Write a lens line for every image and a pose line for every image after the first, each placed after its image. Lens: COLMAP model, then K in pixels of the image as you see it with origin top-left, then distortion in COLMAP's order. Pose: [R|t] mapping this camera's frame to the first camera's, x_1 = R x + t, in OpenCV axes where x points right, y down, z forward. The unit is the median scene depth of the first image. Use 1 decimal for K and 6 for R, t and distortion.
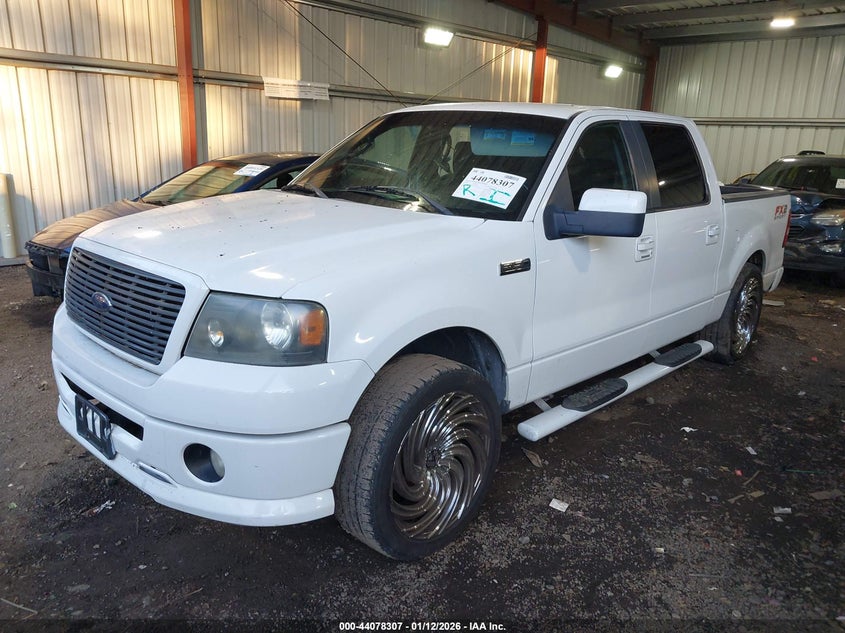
lens RADIAL K [[665.9, 0, 436.3], [0, 665.9, 318.8], [0, 0, 1]] dist [-0.007167, -0.010469]
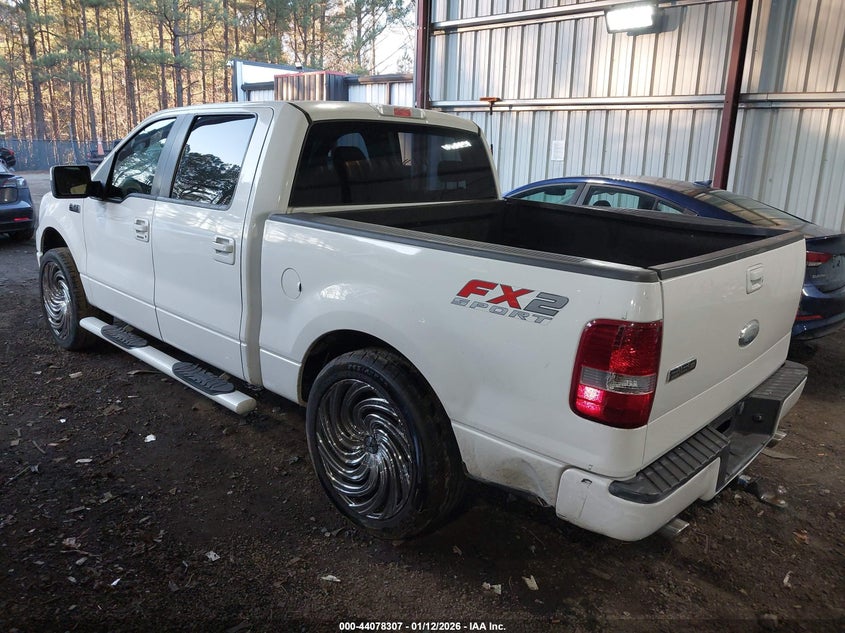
lens RADIAL K [[665.9, 0, 436.3], [0, 665.9, 318.8], [0, 0, 1]] dist [-0.007167, -0.010469]
pose [[-0.034917, 0.198825, -0.979413, 1.272370], [-0.285583, 0.937161, 0.200429, -0.298132], [0.957718, 0.286702, 0.024058, 1.346898]]
